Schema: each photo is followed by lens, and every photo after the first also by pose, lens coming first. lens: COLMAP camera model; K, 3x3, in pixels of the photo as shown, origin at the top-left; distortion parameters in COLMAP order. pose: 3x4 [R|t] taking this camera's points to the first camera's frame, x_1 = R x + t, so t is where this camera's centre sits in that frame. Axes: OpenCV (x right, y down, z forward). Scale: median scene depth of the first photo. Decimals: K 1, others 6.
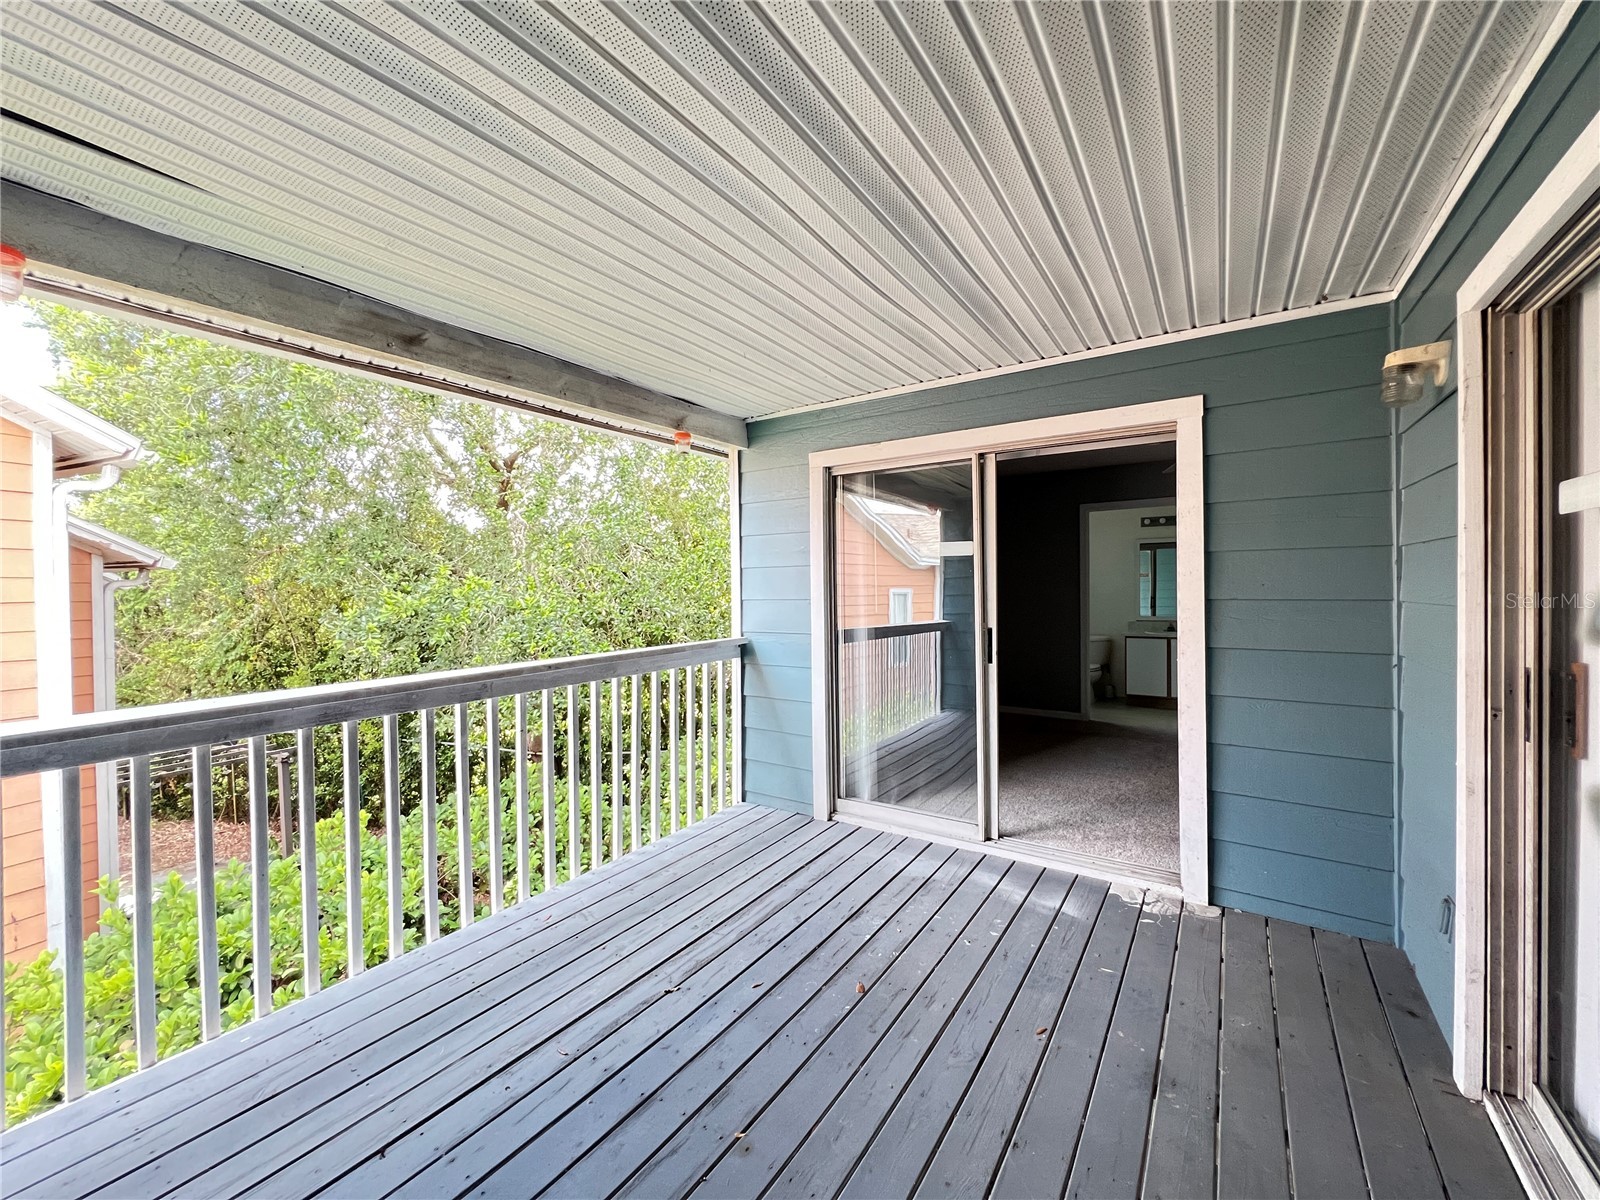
lens RADIAL K [[642.8, 0, 797.6], [0, 642.8, 592.5], [0, 0, 1]] dist [-0.003464, 0.000701]
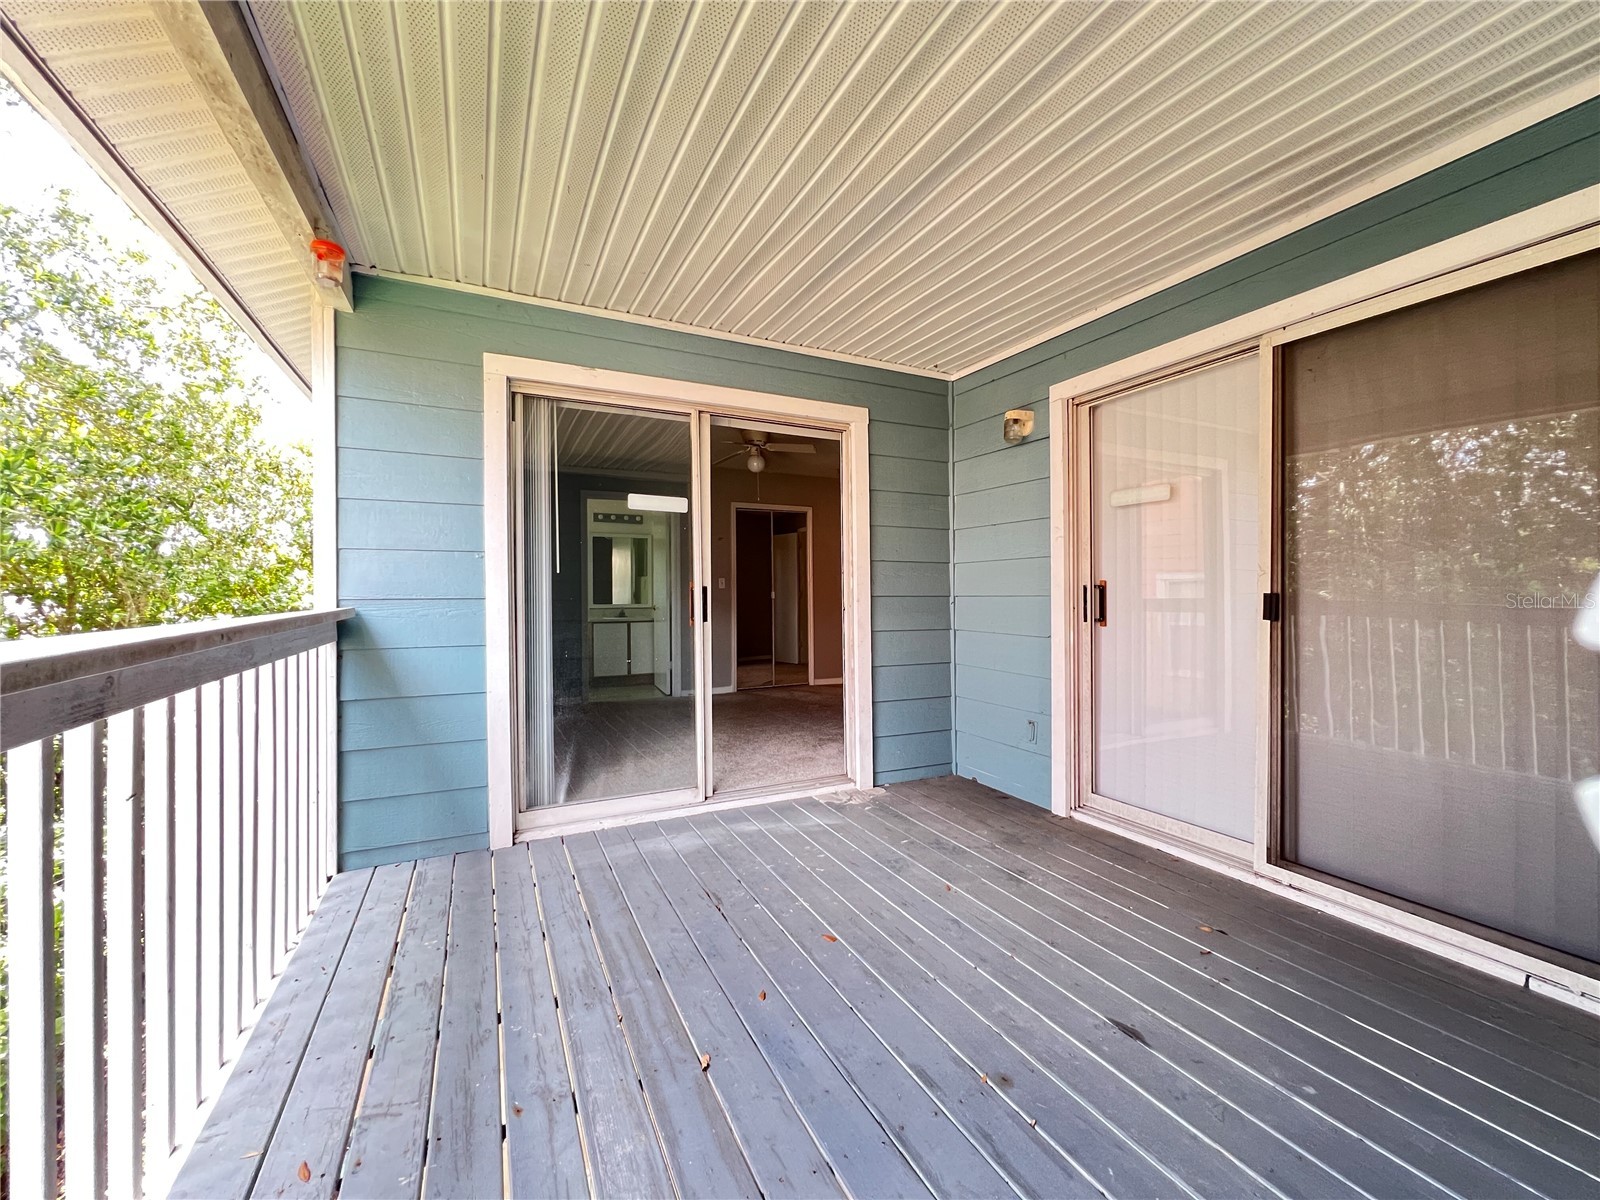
lens RADIAL K [[642.8, 0, 796.6], [0, 642.8, 597.0], [0, 0, 1]] dist [-0.003464, 0.000701]
pose [[0.502117, 0.004866, 0.864786, -0.499933], [0.006640, 0.999933, -0.009481, 0.081996], [-0.864774, 0.010503, 0.502051, 0.374485]]
